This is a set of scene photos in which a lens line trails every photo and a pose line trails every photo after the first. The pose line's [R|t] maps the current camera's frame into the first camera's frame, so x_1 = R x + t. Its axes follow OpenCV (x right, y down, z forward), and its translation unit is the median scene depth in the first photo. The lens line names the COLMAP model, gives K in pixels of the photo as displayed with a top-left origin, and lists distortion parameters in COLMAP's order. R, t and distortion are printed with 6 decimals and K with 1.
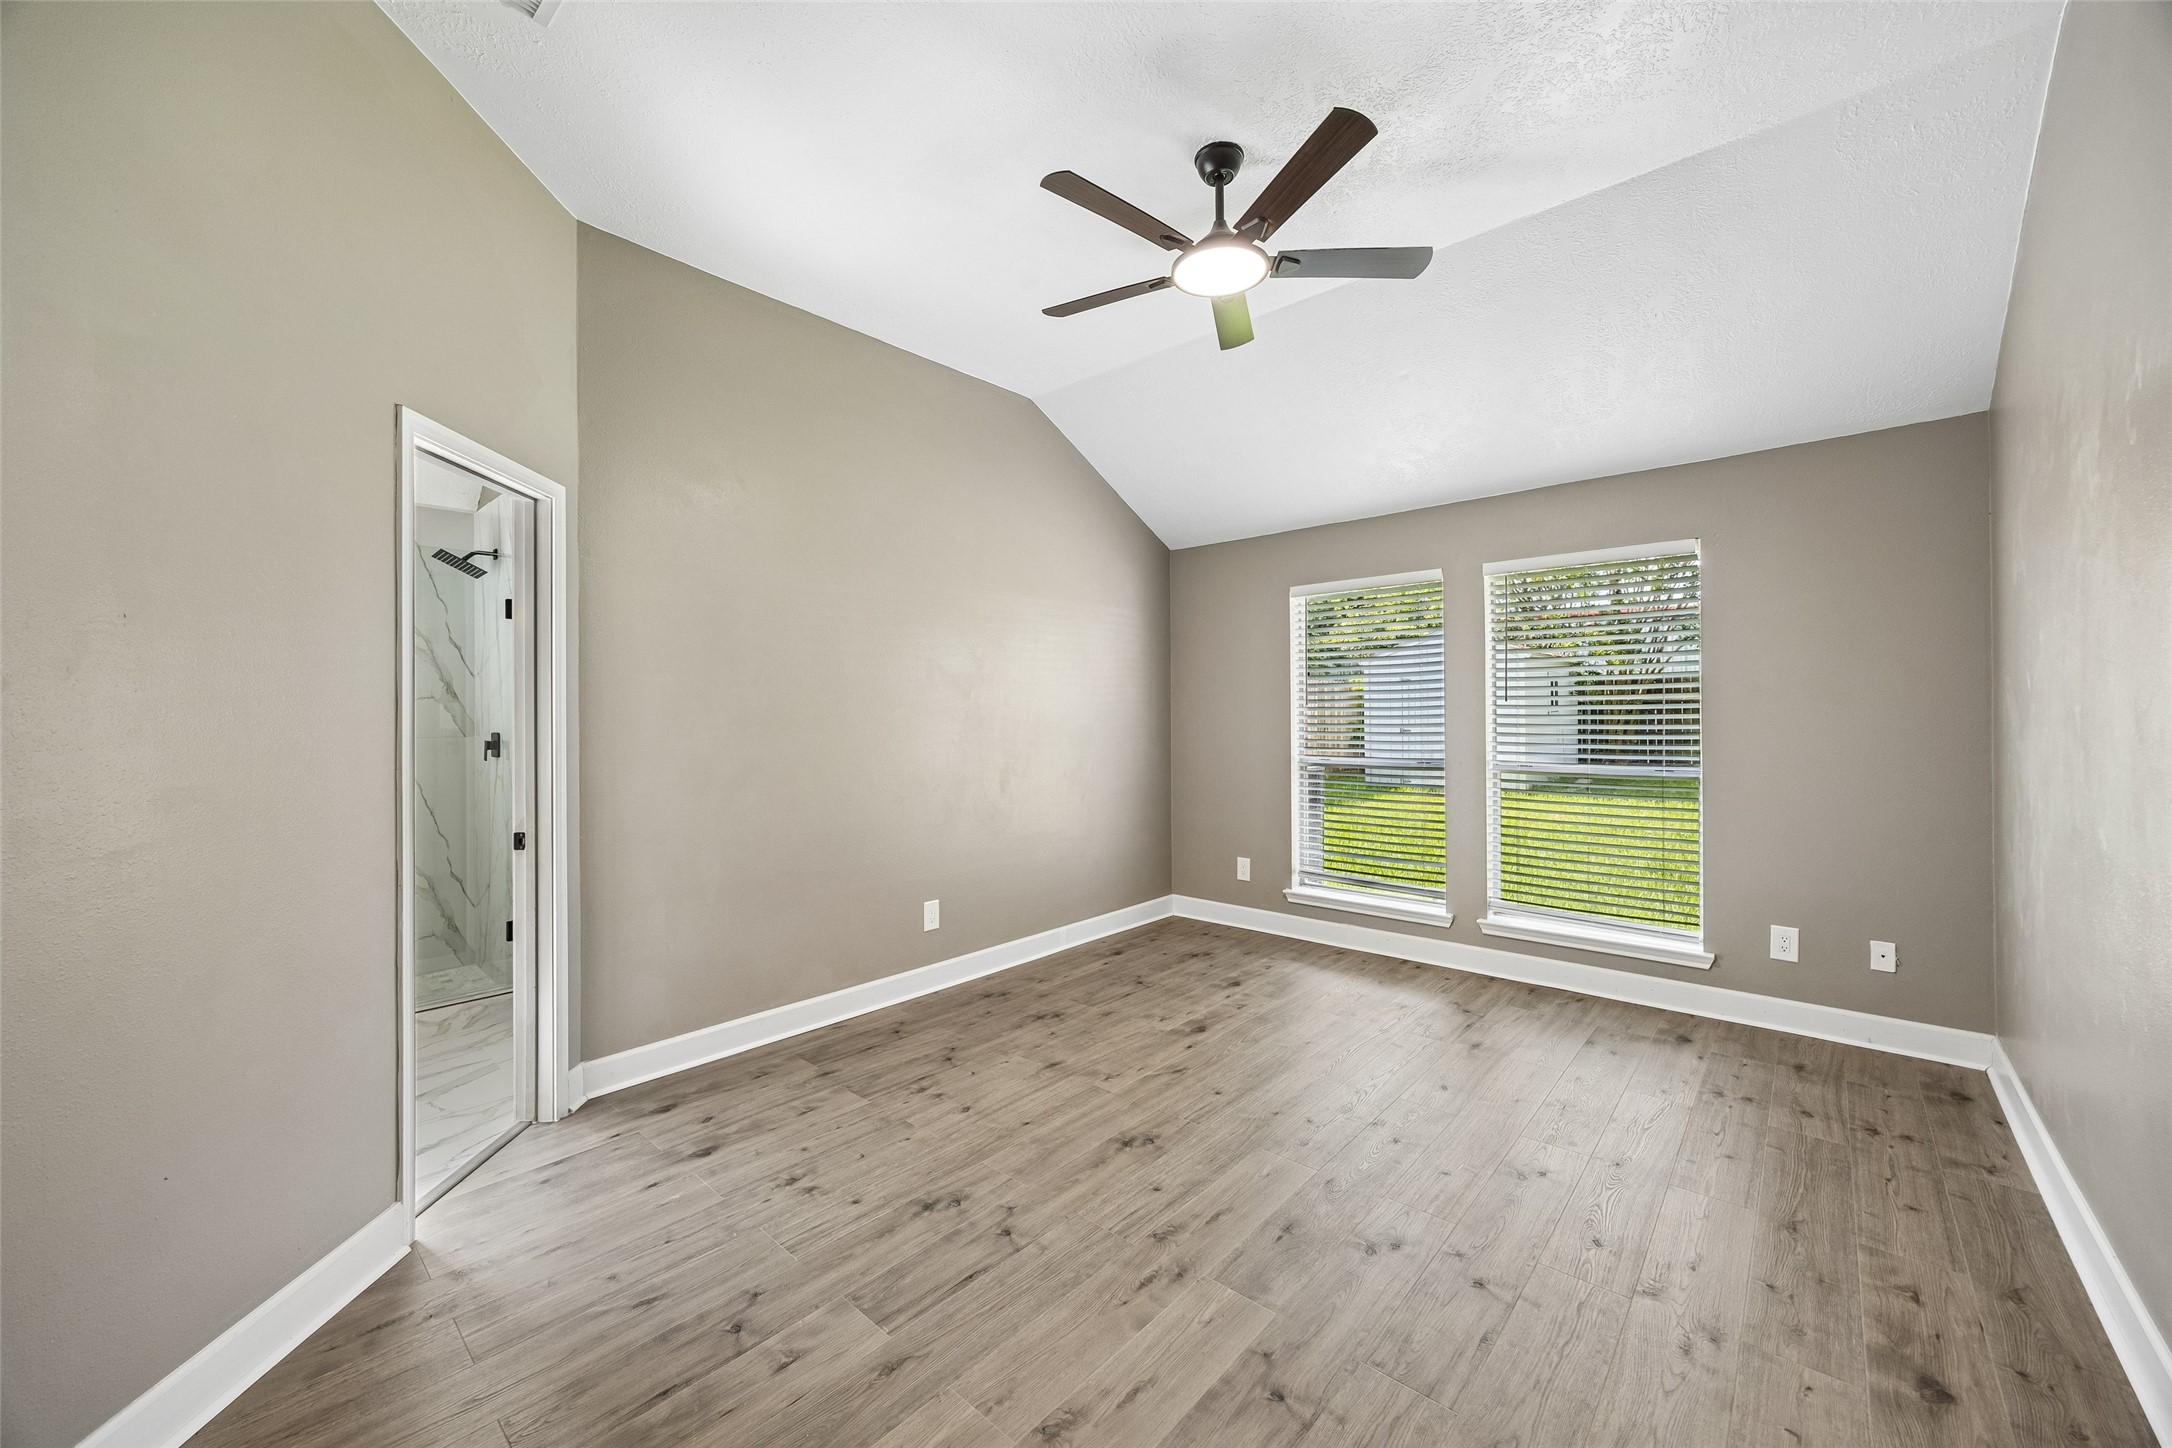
lens RADIAL K [[834.4, 0, 1067.1], [0, 834.4, 716.2], [0, 0, 1]] dist [-0.008540, -0.000084]
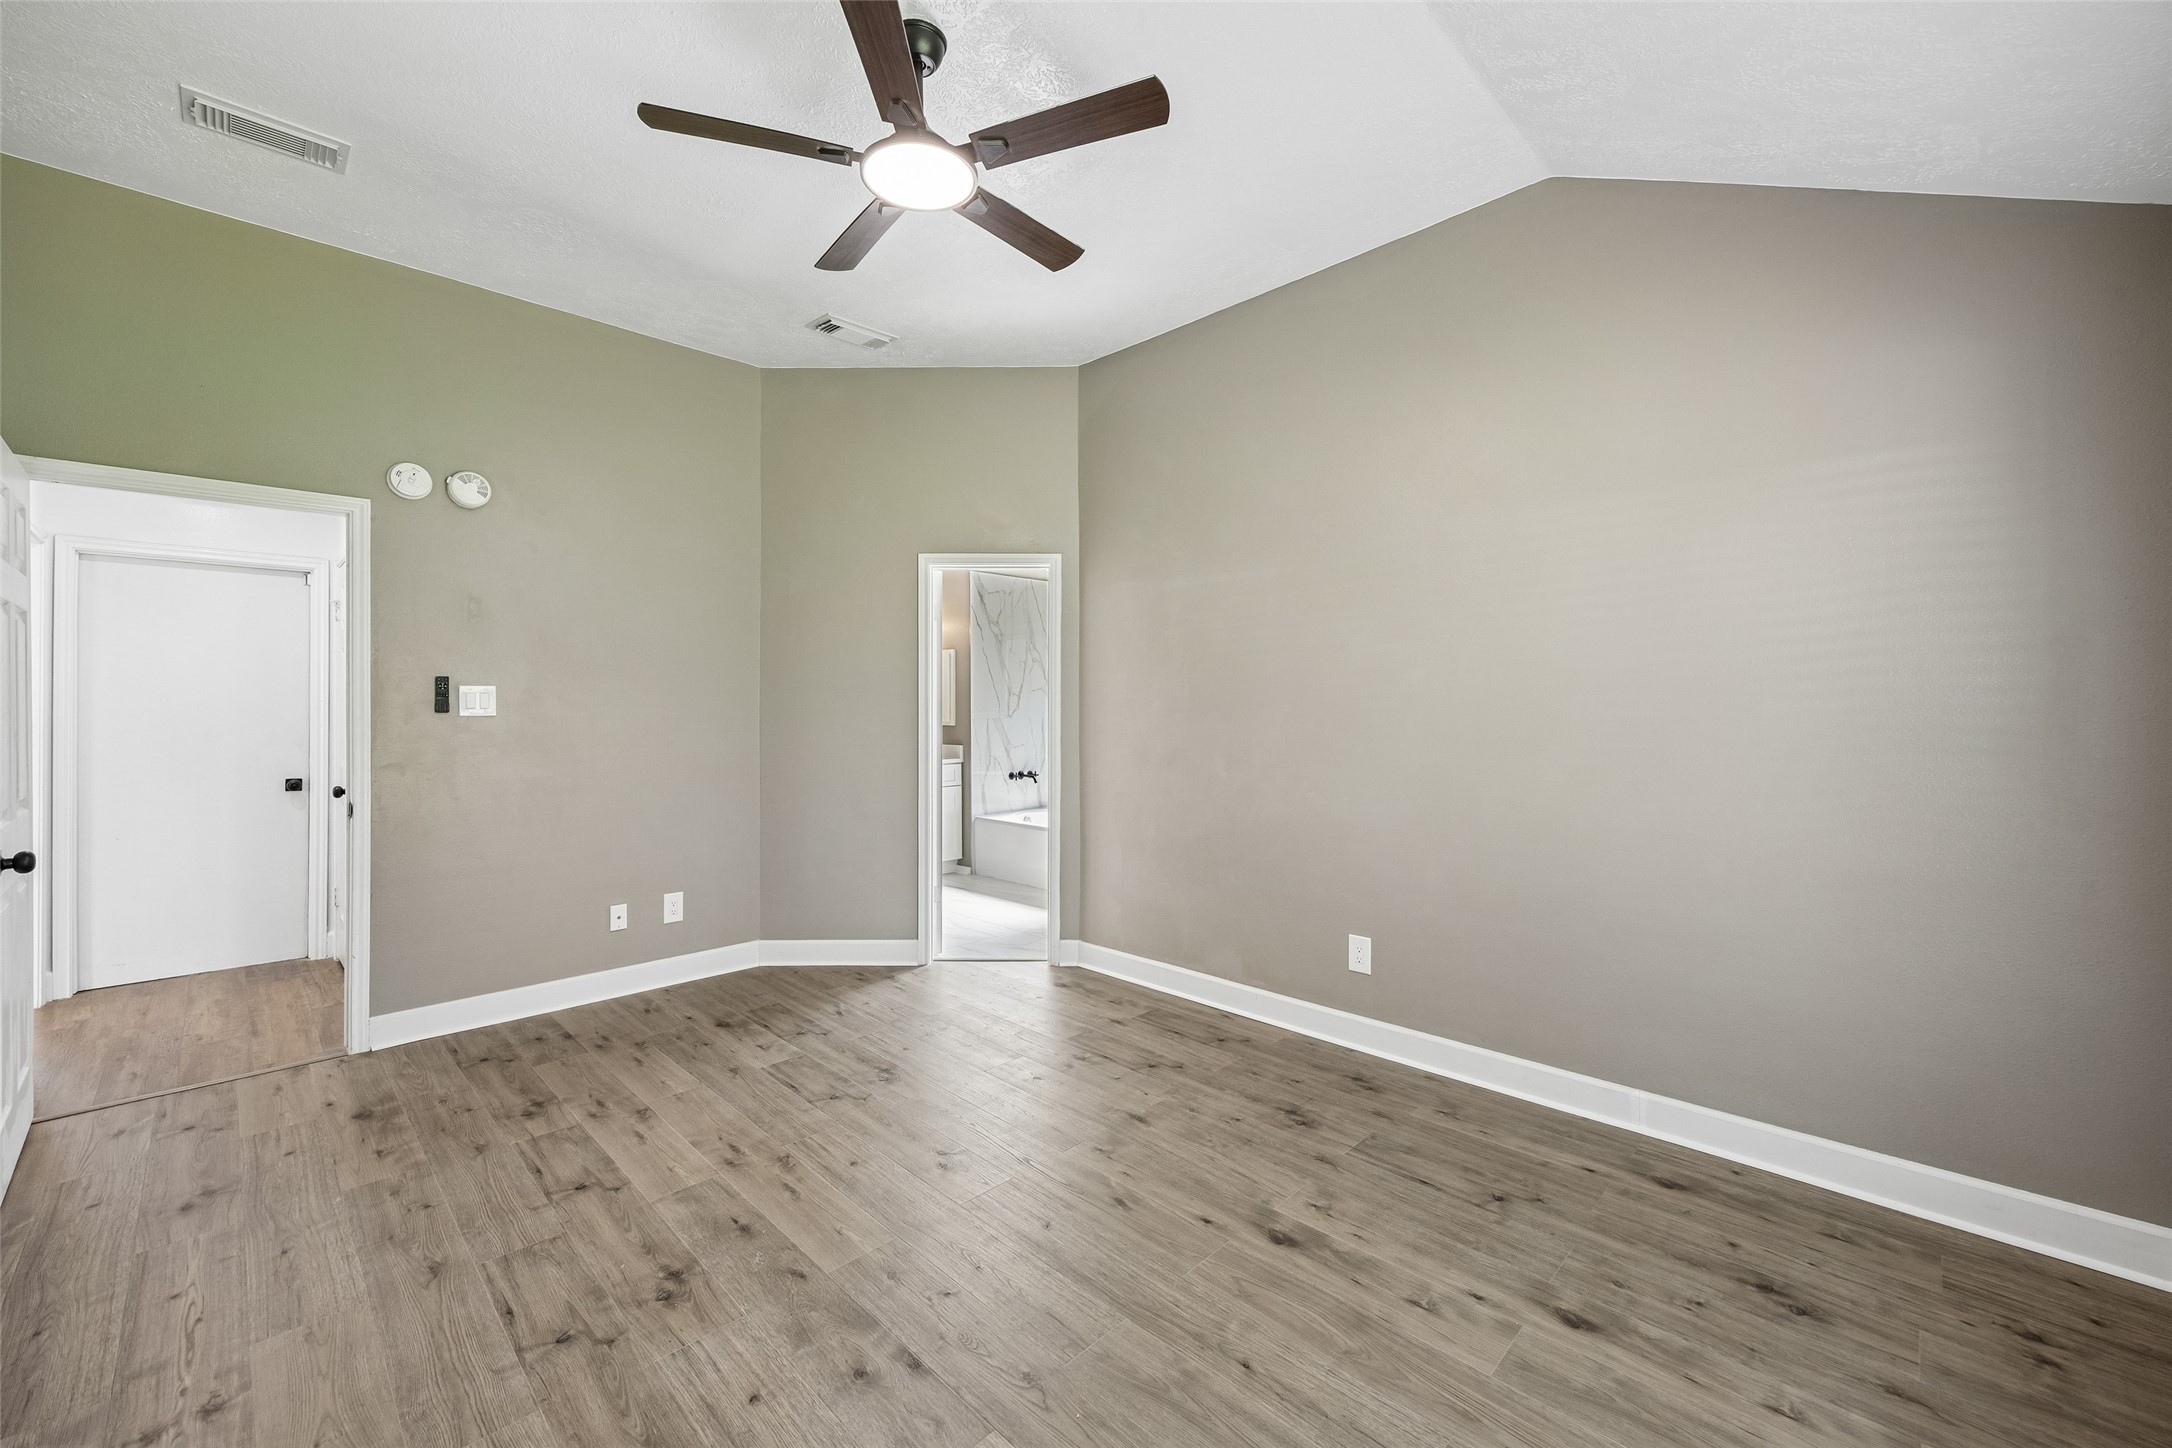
lens RADIAL K [[834.4, 0, 1066.8], [0, 834.4, 711.7], [0, 0, 1]] dist [-0.008540, -0.000084]
pose [[-0.039394, 0.013306, -0.999135, 0.734237], [-0.000831, 0.999911, 0.013349, -0.007581], [0.999223, 0.001357, -0.039380, 0.848596]]
